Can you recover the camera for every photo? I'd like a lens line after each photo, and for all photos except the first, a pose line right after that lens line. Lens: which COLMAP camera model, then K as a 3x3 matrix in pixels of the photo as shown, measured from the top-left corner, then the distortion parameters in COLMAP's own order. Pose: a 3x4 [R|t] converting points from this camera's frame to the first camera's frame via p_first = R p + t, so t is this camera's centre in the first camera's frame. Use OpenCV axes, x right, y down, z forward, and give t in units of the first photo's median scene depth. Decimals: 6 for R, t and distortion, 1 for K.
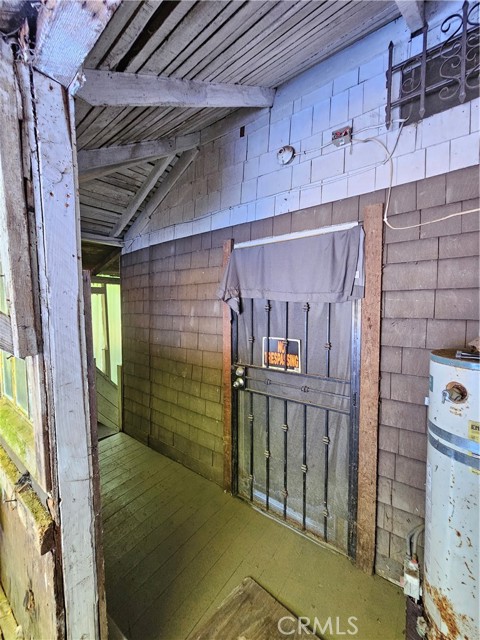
lens RADIAL K [[261.5, 0, 238.7], [0, 261.5, 323.4], [0, 0, 1]] dist [-0.004069, 0.000435]
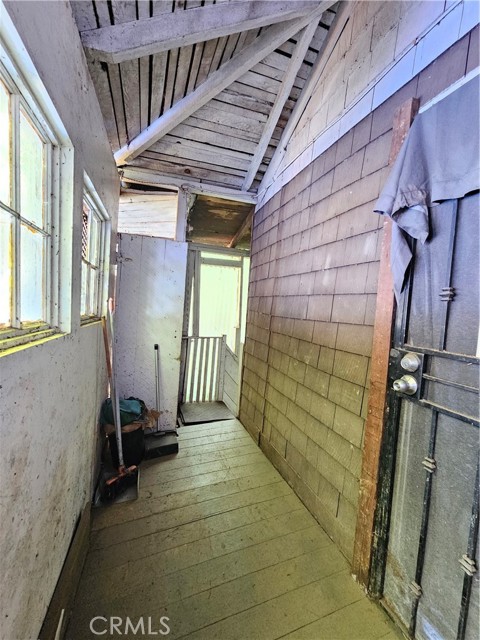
lens RADIAL K [[261.5, 0, 236.7], [0, 261.5, 321.6], [0, 0, 1]] dist [-0.004069, 0.000435]
pose [[0.838677, 0.082429, -0.538355, -0.009949], [-0.088420, 0.995974, 0.014751, 0.119922], [0.537403, 0.035230, 0.842589, 0.382901]]
